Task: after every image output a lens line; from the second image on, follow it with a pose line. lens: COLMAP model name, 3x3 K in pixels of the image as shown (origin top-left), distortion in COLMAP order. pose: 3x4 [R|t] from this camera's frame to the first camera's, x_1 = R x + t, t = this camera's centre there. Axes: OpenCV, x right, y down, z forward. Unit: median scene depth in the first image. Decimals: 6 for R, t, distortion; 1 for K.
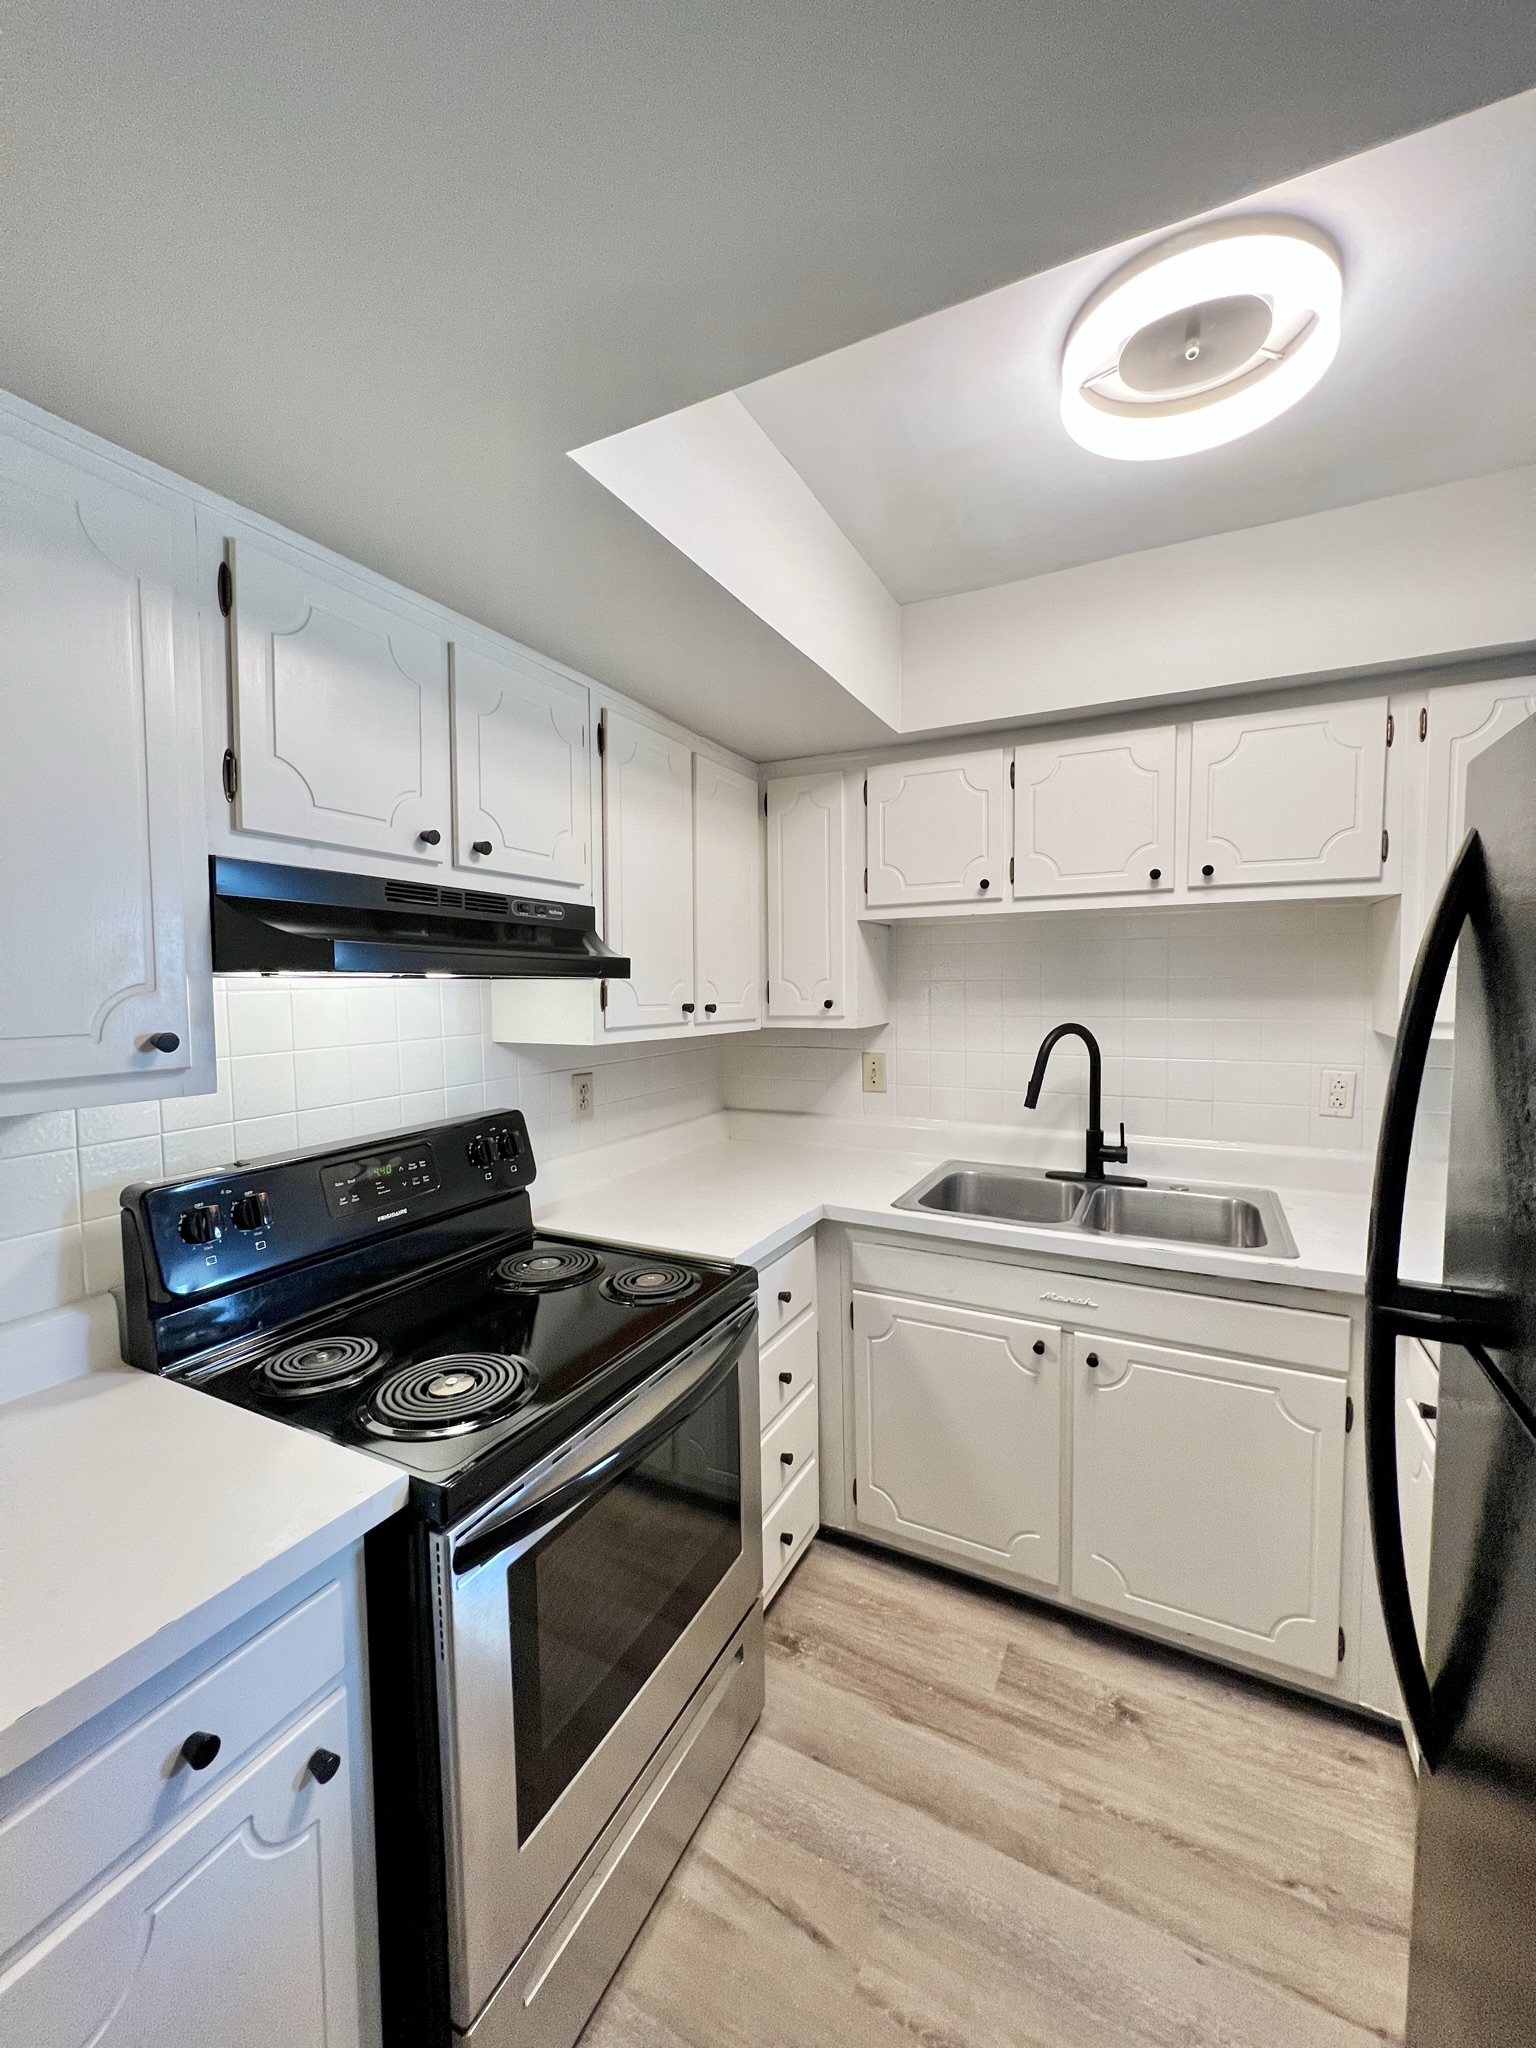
lens RADIAL K [[816.8, 0, 766.1], [0, 816.8, 1024.4], [0, 0, 1]] dist [-0.000067, 0.000537]
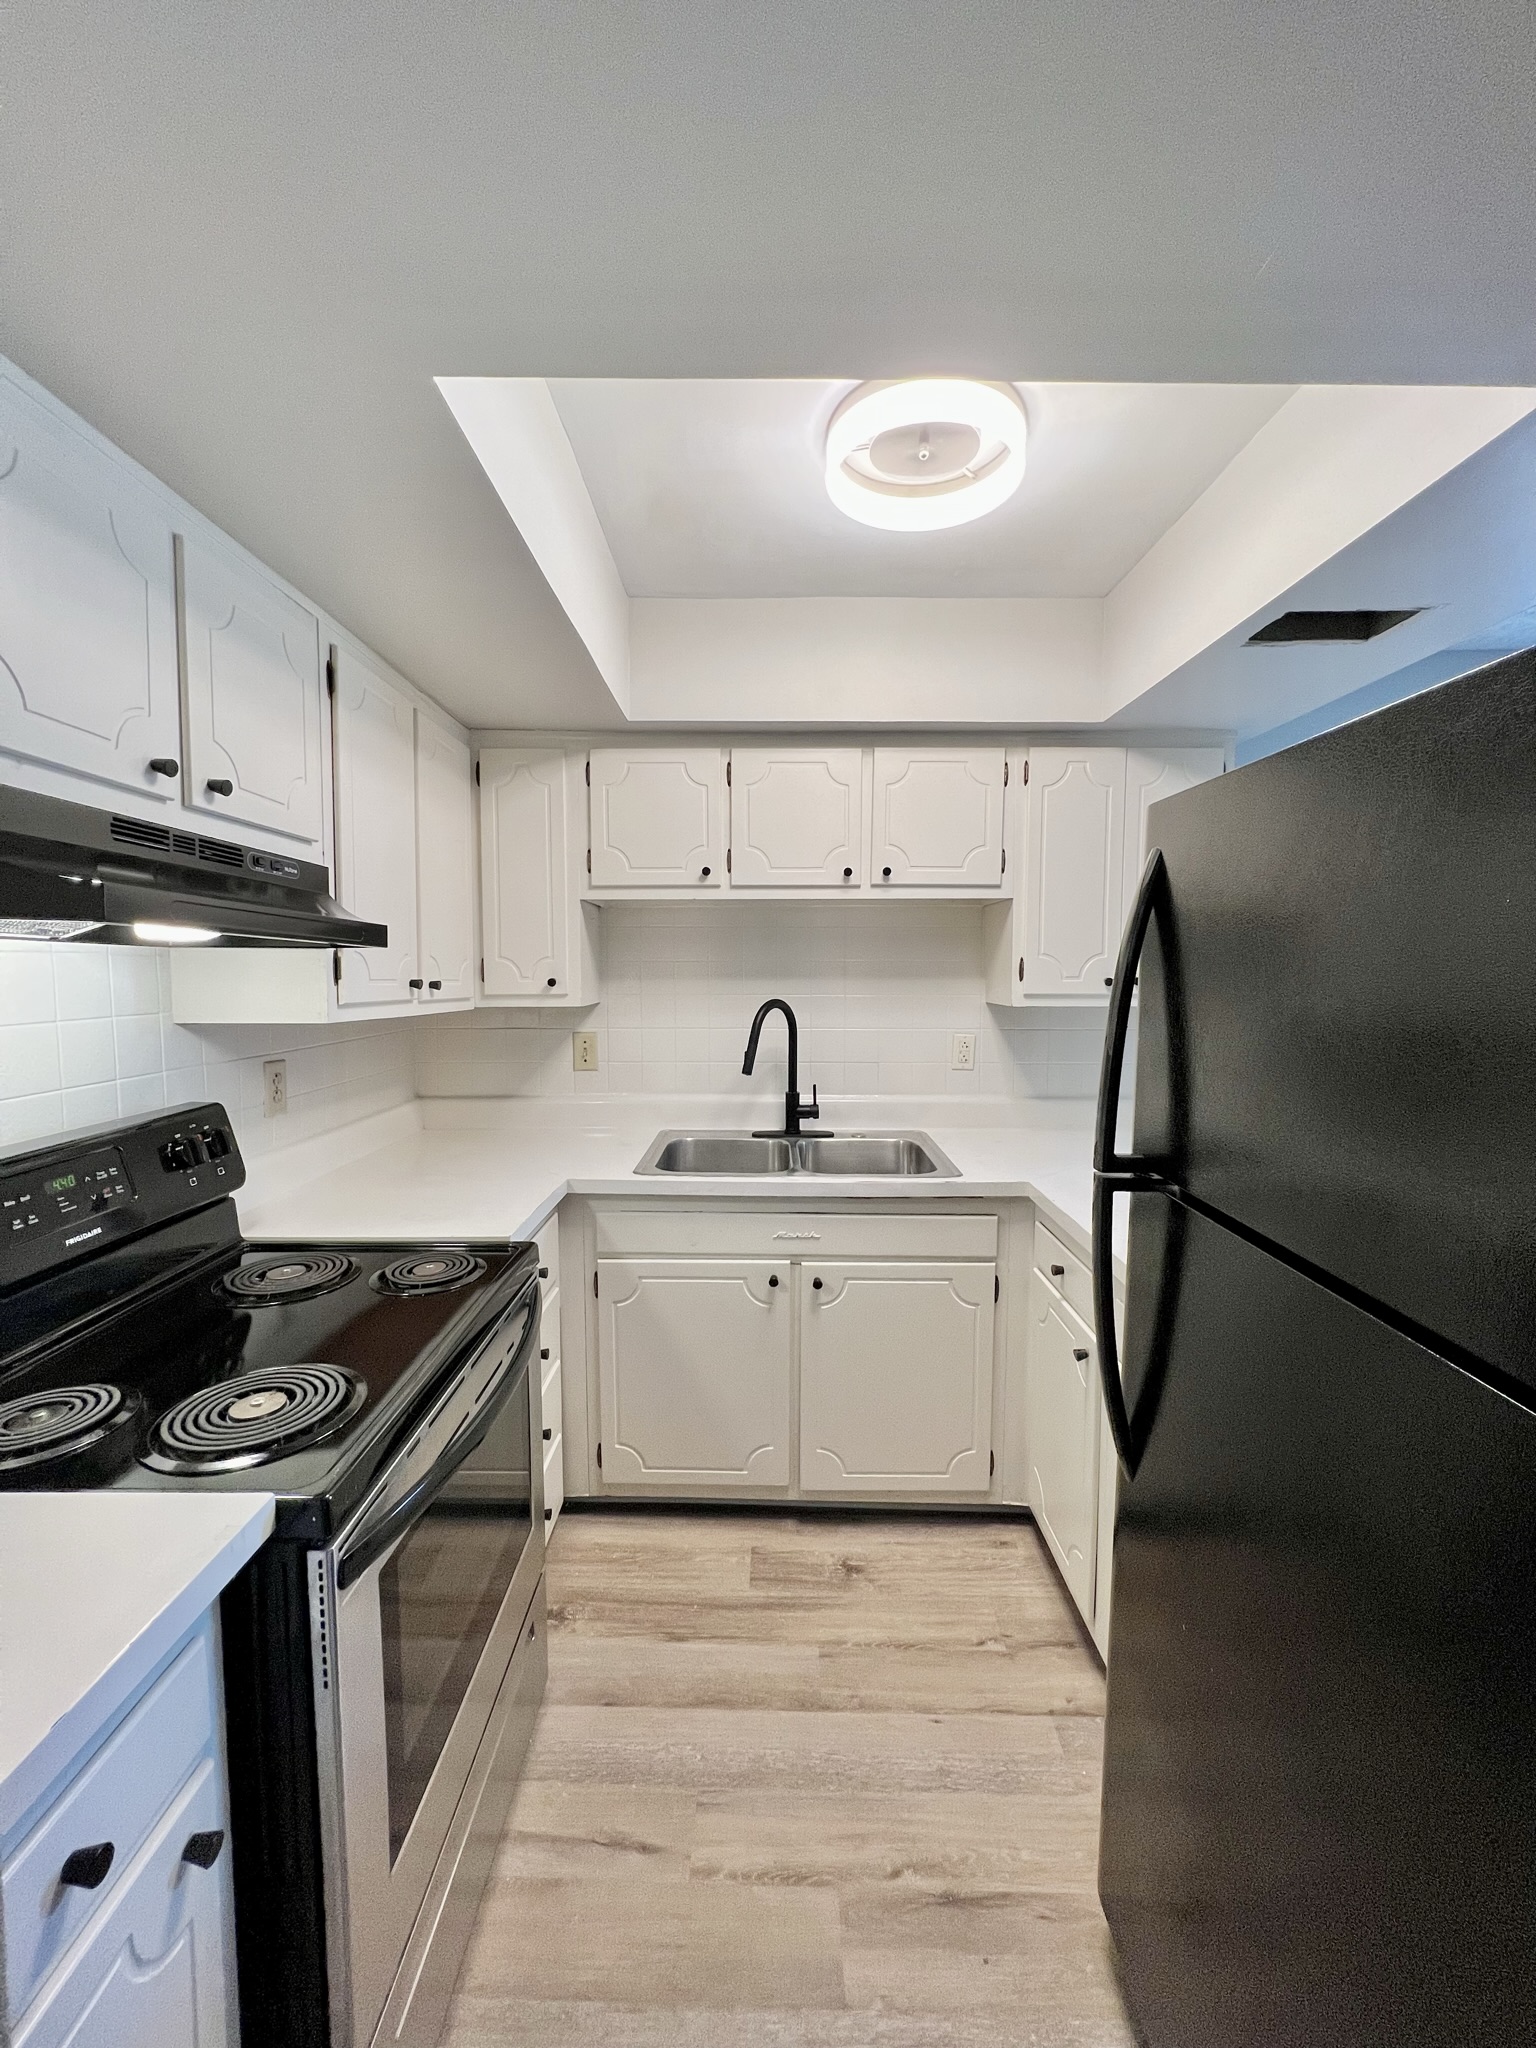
lens RADIAL K [[816.8, 0, 766.1], [0, 816.8, 1024.4], [0, 0, 1]] dist [-0.000067, 0.000537]
pose [[0.891470, -0.020056, 0.452635, -0.188757], [0.015254, 0.999782, 0.014256, 0.021442], [-0.452822, -0.005804, 0.891582, -0.009836]]
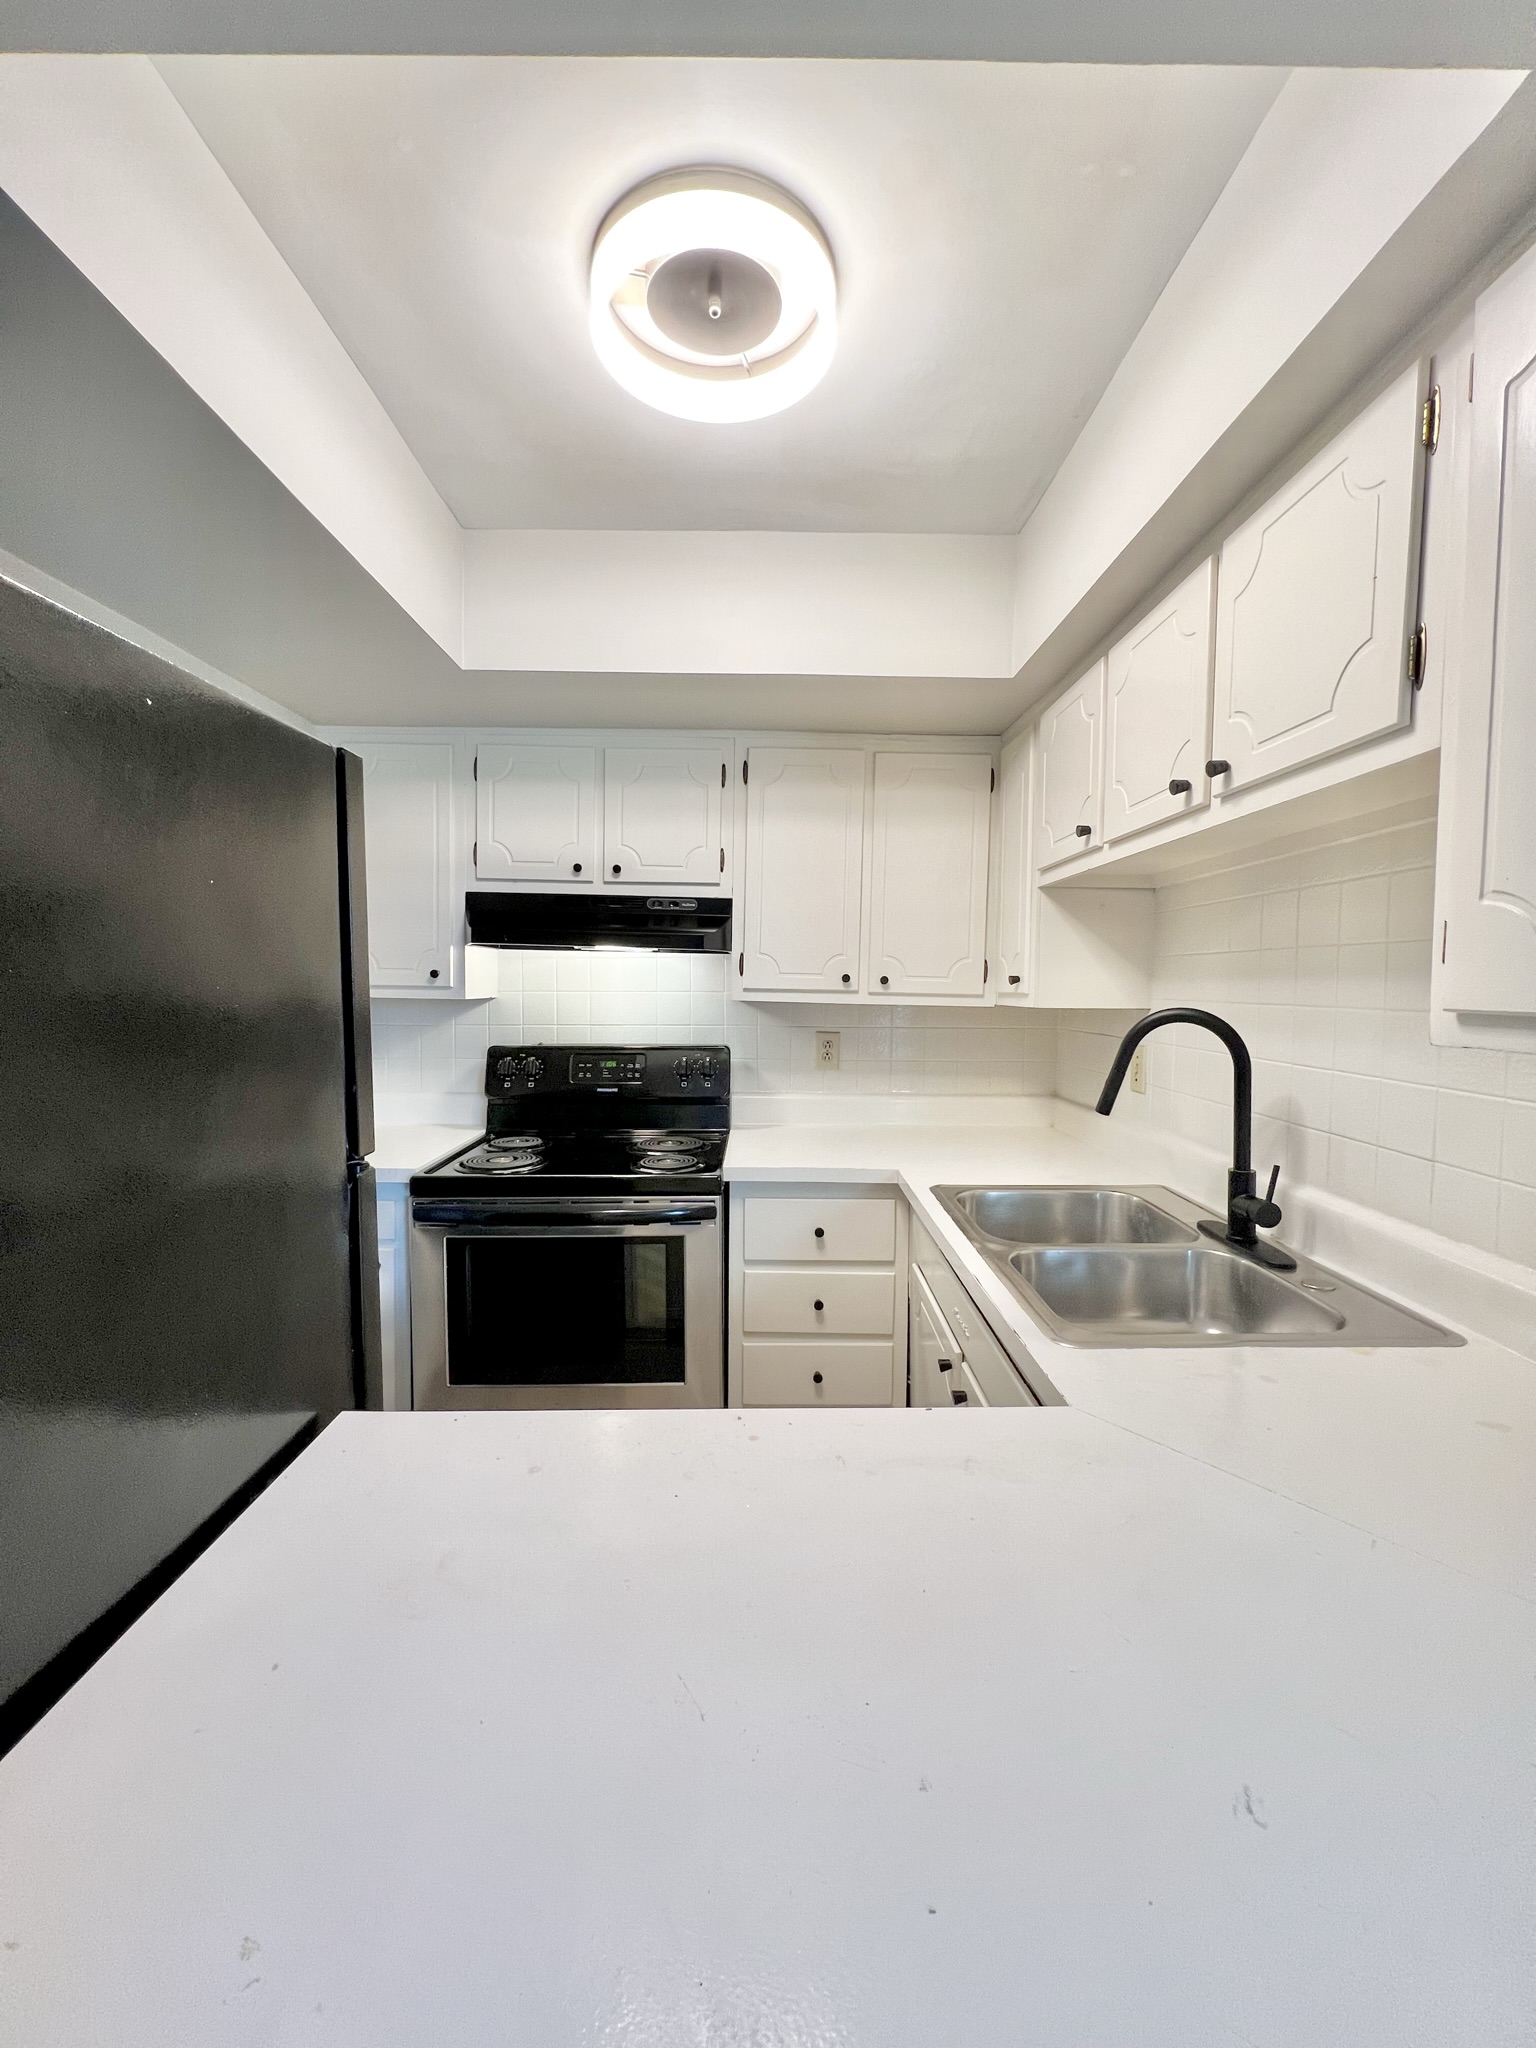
lens RADIAL K [[816.8, 0, 766.1], [0, 816.8, 1024.4], [0, 0, 1]] dist [-0.000067, 0.000537]
pose [[0.471313, 0.060959, -0.879857, 1.014457], [-0.063566, 0.997362, 0.035049, 0.014310], [0.879672, 0.039410, 0.473945, 0.411543]]
